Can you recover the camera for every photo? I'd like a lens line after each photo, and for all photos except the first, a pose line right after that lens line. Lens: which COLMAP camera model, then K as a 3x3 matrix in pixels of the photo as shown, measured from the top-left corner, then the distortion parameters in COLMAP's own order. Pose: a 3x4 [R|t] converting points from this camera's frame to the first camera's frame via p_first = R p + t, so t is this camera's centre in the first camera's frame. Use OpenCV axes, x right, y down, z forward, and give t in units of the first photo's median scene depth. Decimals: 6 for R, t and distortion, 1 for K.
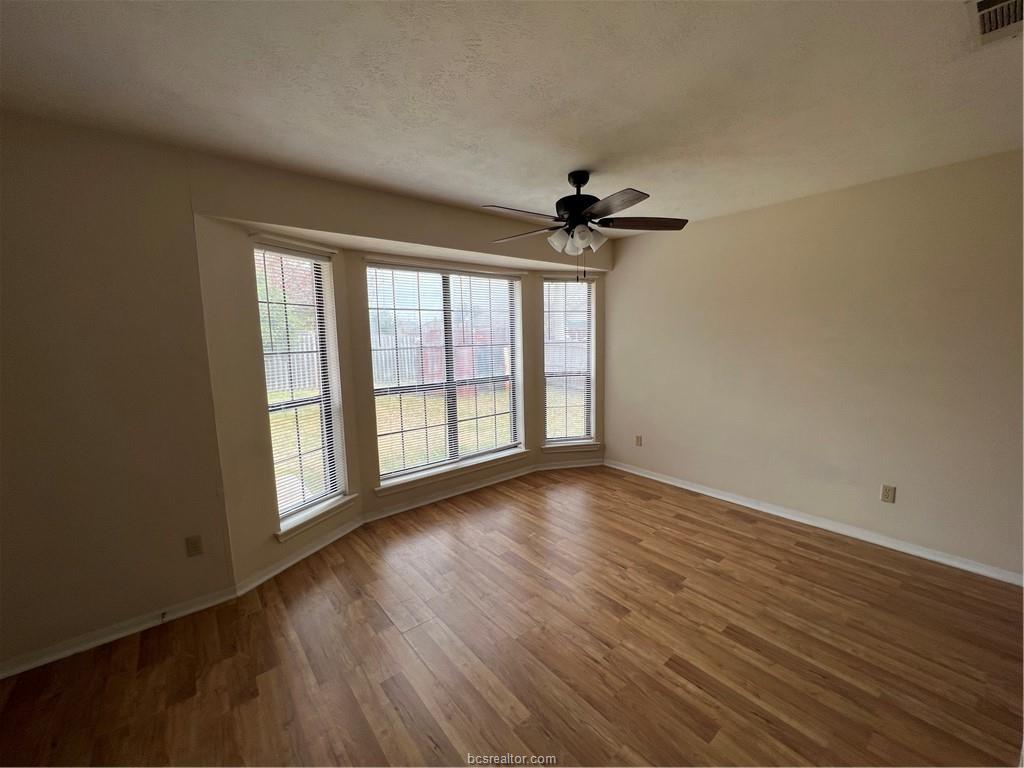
lens RADIAL K [[411.6, 0, 512.9], [0, 411.6, 384.9], [0, 0, 1]] dist [0.000910, 0.000492]
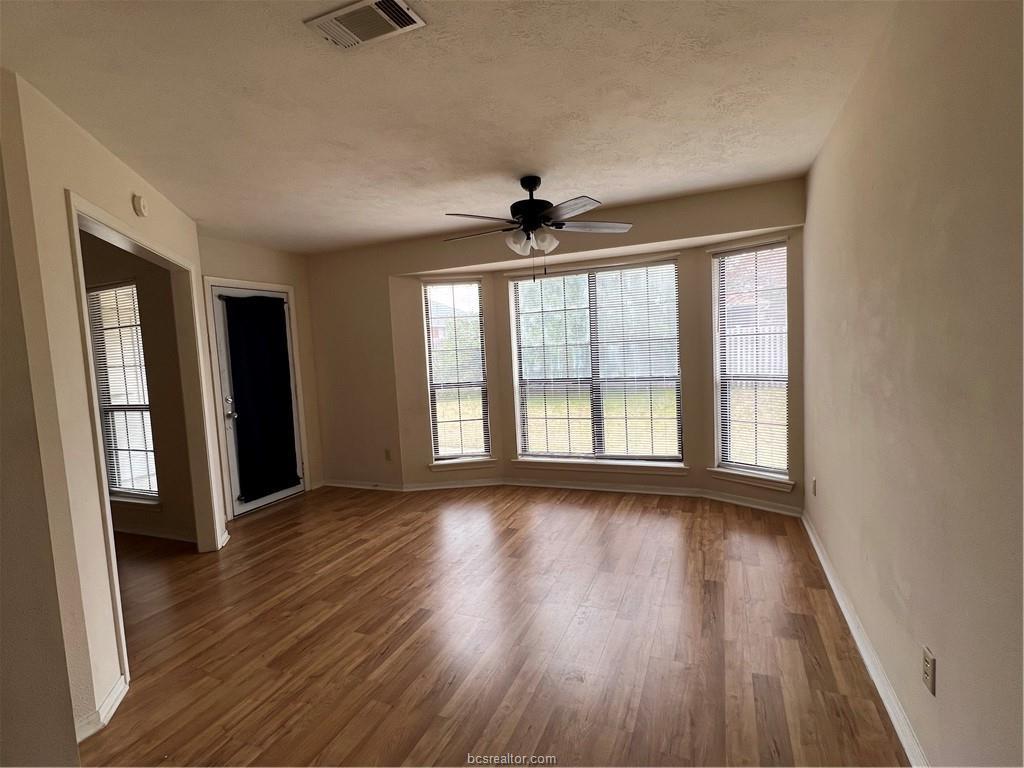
lens RADIAL K [[498.0, 0, 516.0], [0, 498.0, 381.2], [0, 0, 1]] dist [0.000158, 0.000066]
pose [[0.471979, 0.052717, -0.880032, 0.995268], [-0.064750, 0.997588, 0.025032, -0.021343], [0.879229, 0.045167, 0.474254, 0.298820]]
